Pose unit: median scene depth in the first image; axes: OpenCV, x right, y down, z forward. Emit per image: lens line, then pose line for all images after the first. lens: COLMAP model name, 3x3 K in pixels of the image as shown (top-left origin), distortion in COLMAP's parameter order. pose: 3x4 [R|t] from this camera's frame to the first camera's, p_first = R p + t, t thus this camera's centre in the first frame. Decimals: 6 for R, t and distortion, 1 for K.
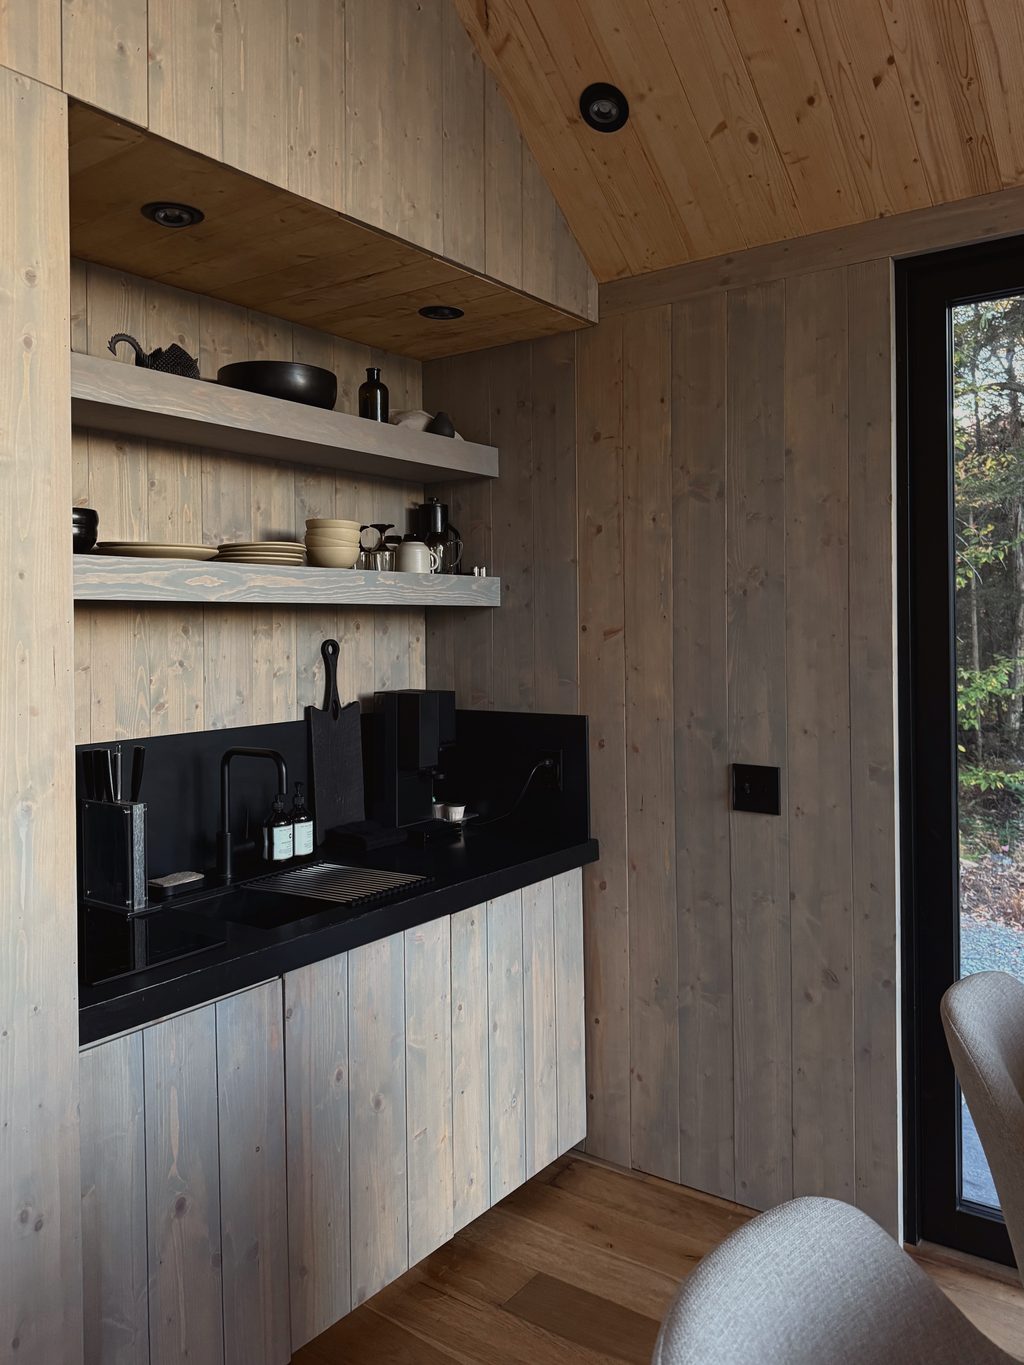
lens RADIAL K [[1062.4, 0, 502.8], [0, 1062.4, 628.3], [0, 0, 1]] dist [0.144595, -0.194734]
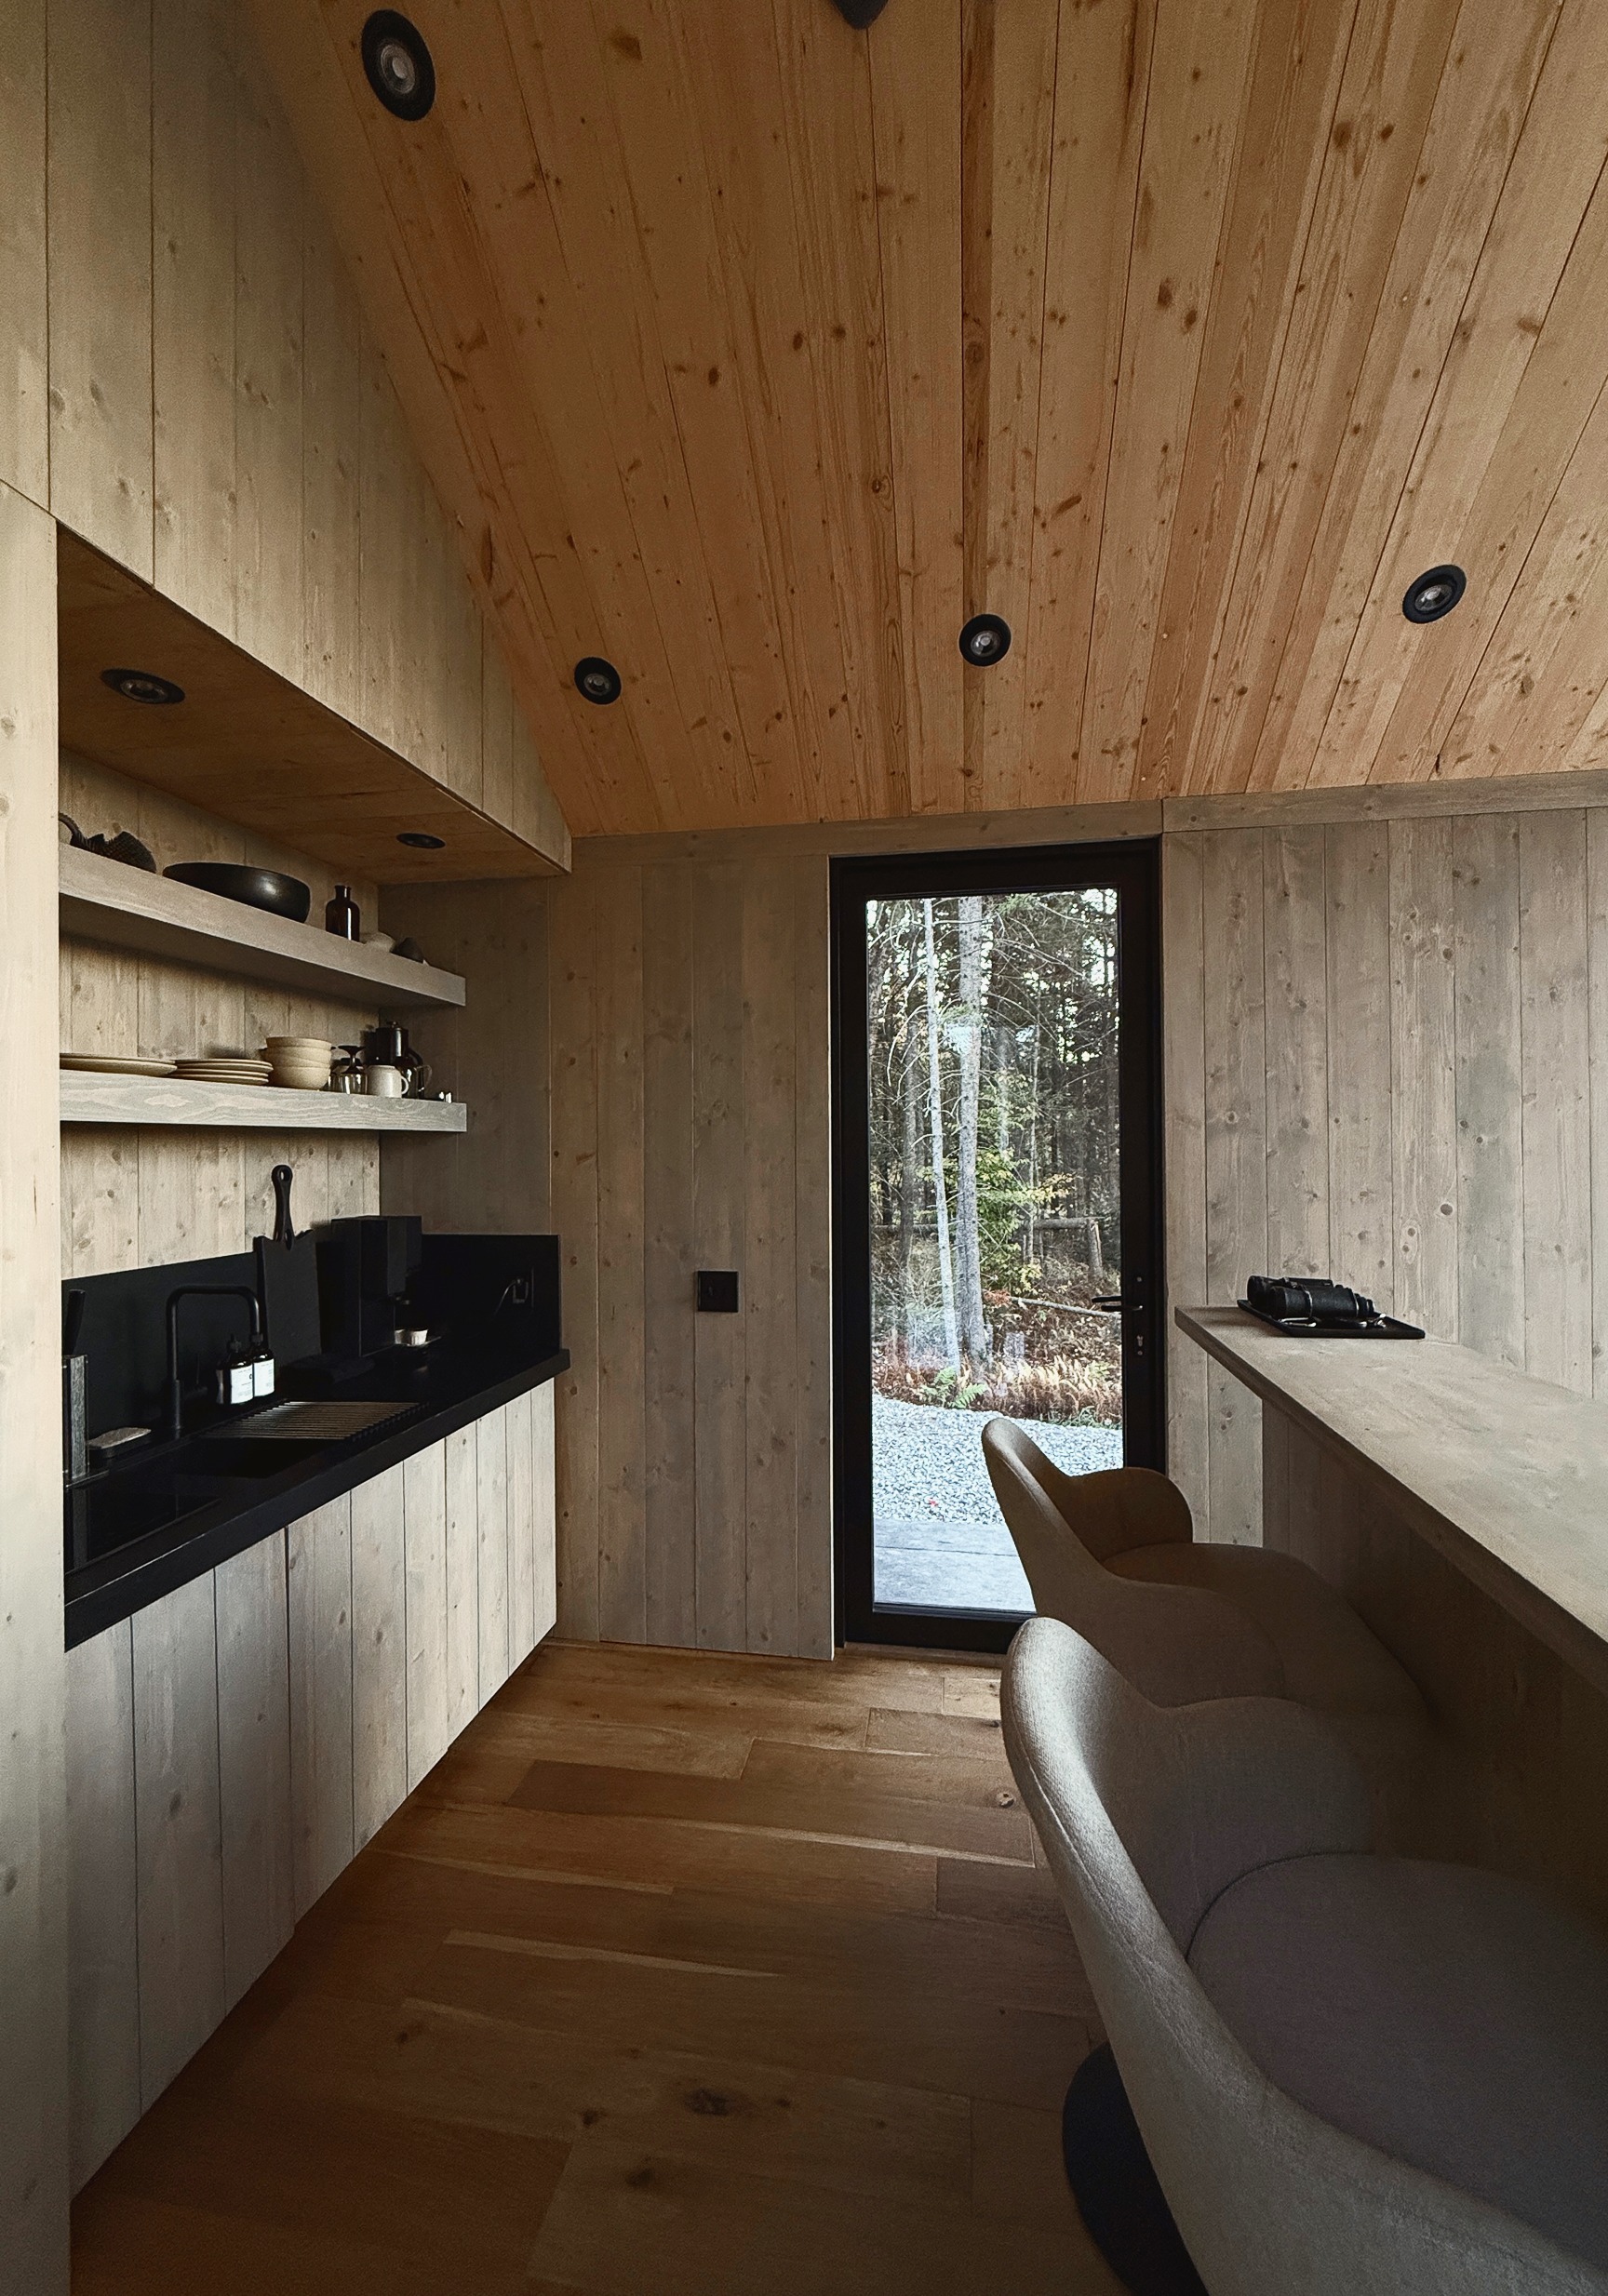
lens RADIAL K [[931.0, 0, 804.0], [0, 931.0, 1148.0], [0, 0, 1]] dist [0.024501, -0.000226]
pose [[0.894266, 0.002490, 0.447528, -0.135138], [0.000053, 0.999984, -0.005671, -0.000122], [-0.447535, 0.005095, 0.894252, 0.055207]]
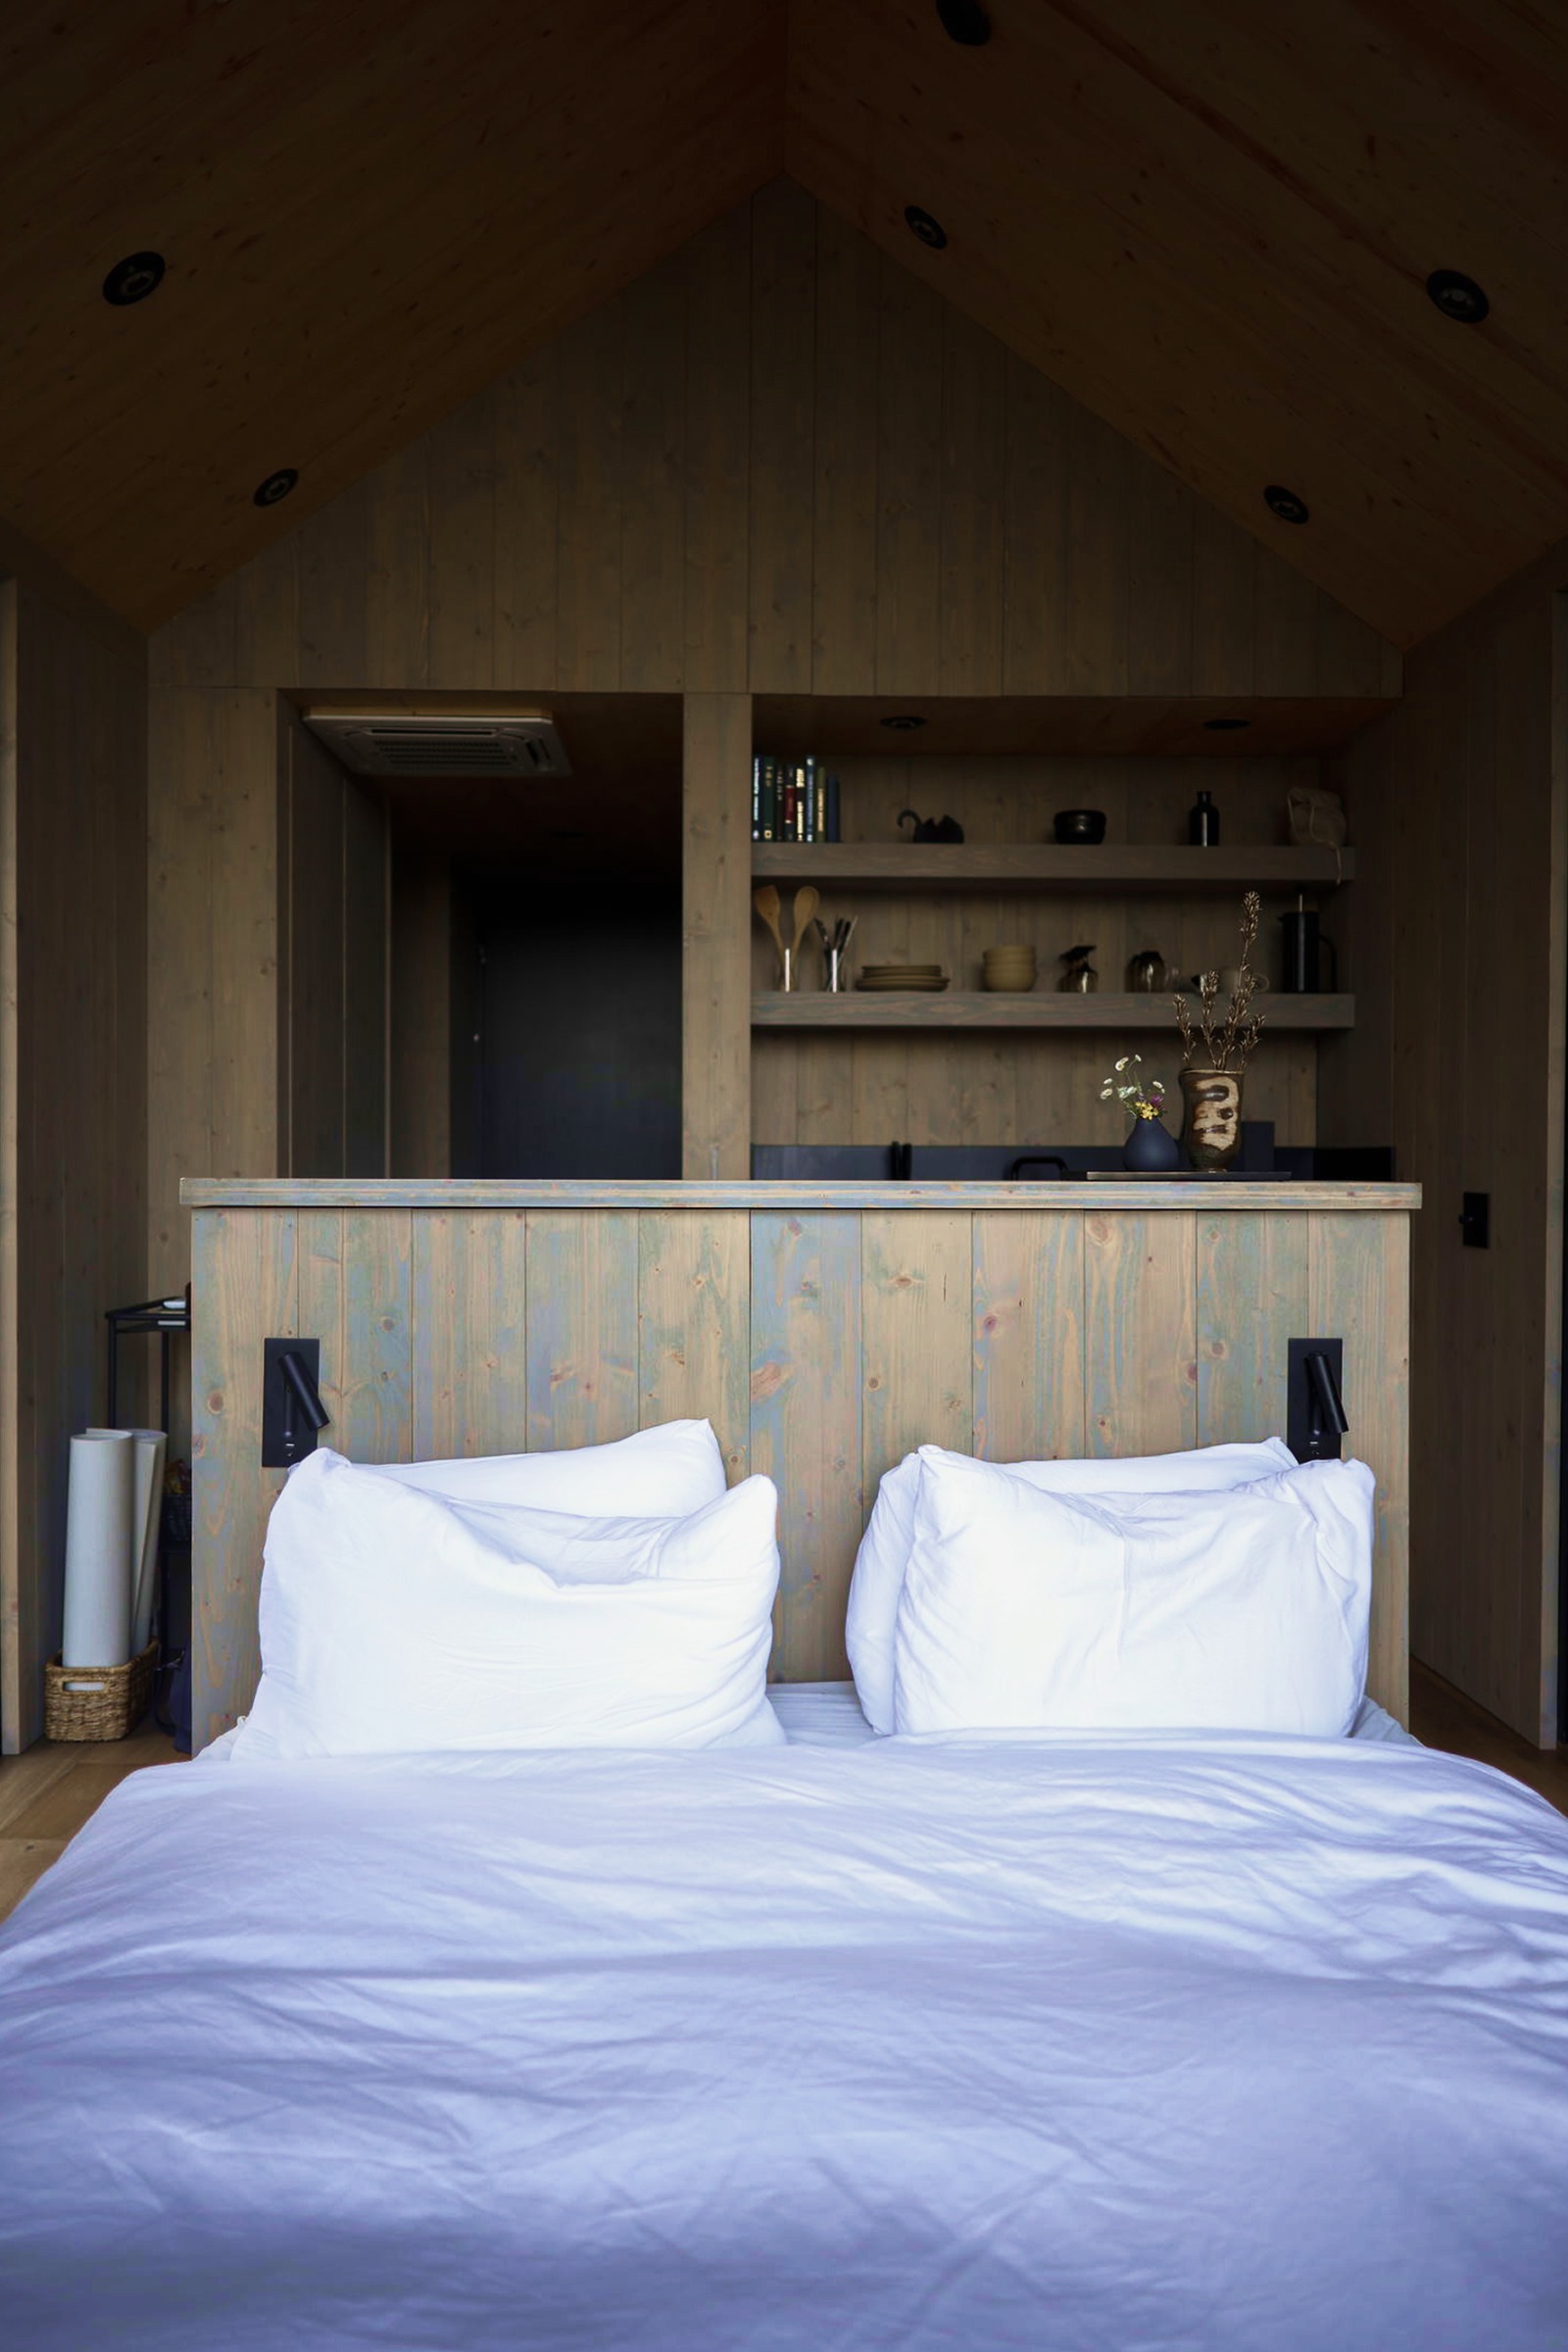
lens RADIAL K [[1837.6, 0, 784.0], [0, 1837.6, 1176.0], [0, 0, 1]] dist [0.036838, -0.001846]
pose [[0.604938, 0.019109, -0.796043, 1.100592], [-0.011262, 0.999817, 0.015442, 0.100164], [0.796193, -0.000376, 0.605042, -0.351007]]
